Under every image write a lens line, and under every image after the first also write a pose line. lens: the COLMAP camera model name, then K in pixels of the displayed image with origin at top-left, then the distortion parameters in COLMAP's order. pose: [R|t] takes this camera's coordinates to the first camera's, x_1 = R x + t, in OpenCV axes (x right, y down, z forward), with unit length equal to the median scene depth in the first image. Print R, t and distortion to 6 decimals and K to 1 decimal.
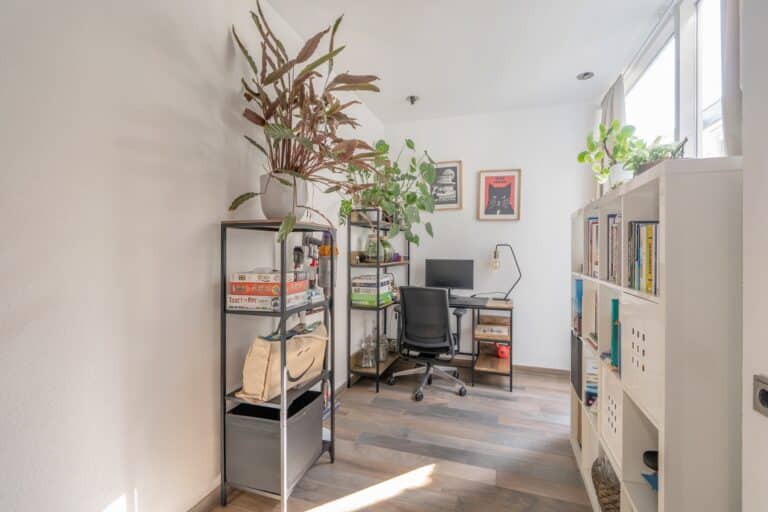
lens RADIAL K [[348.4, 0, 388.2], [0, 348.4, 251.4], [0, 0, 1]] dist [0.000421, 0.000640]
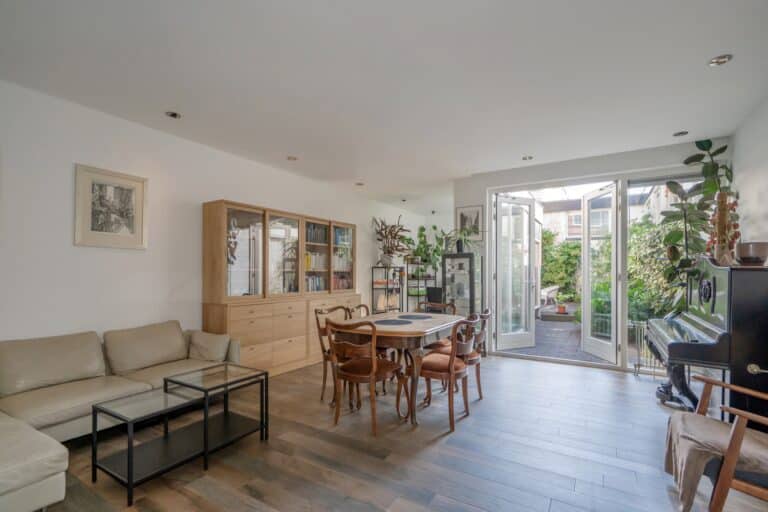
lens RADIAL K [[348.4, 0, 394.6], [0, 348.4, 271.0], [0, 0, 1]] dist [0.000421, 0.000640]
pose [[0.978714, -0.003584, -0.205198, 0.293570], [0.002243, 0.999975, -0.006765, -0.003686], [0.205217, 0.006161, 0.978697, -1.404686]]
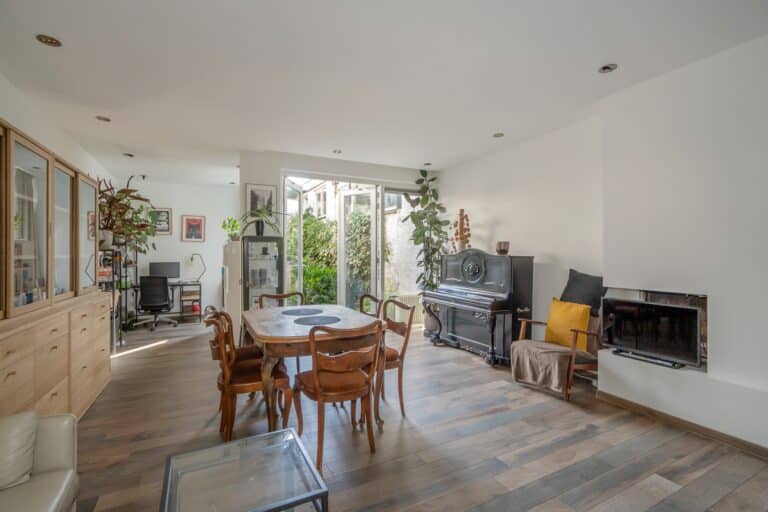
lens RADIAL K [[348.4, 0, 371.3], [0, 348.4, 252.2], [0, 0, 1]] dist [0.000421, 0.000640]
pose [[0.704508, -0.002526, 0.709691, -0.381374], [0.004332, 0.999990, -0.000741, -0.025185], [-0.709683, 0.003597, 0.704512, -1.123631]]
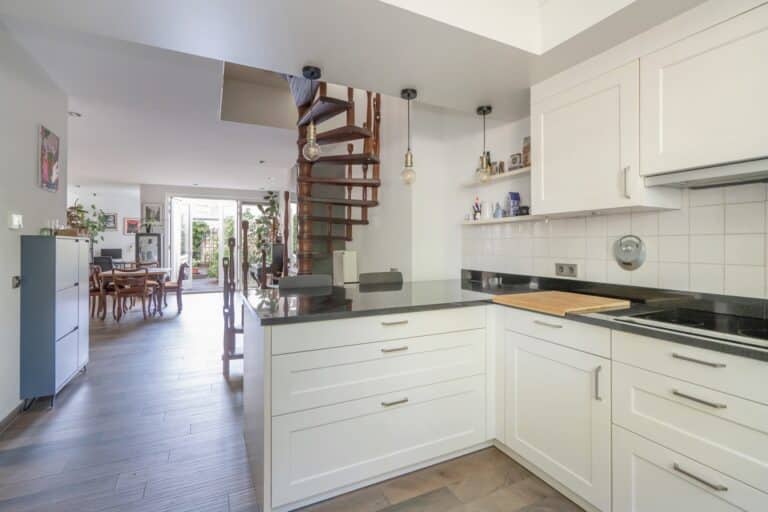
lens RADIAL K [[348.4, 0, 378.0], [0, 348.4, 246.4], [0, 0, 1]] dist [0.000421, 0.000640]
pose [[0.708319, -0.007117, 0.705857, -0.304309], [0.002910, 0.999970, 0.007162, -0.010613], [-0.705887, -0.003019, 0.708318, -2.659287]]
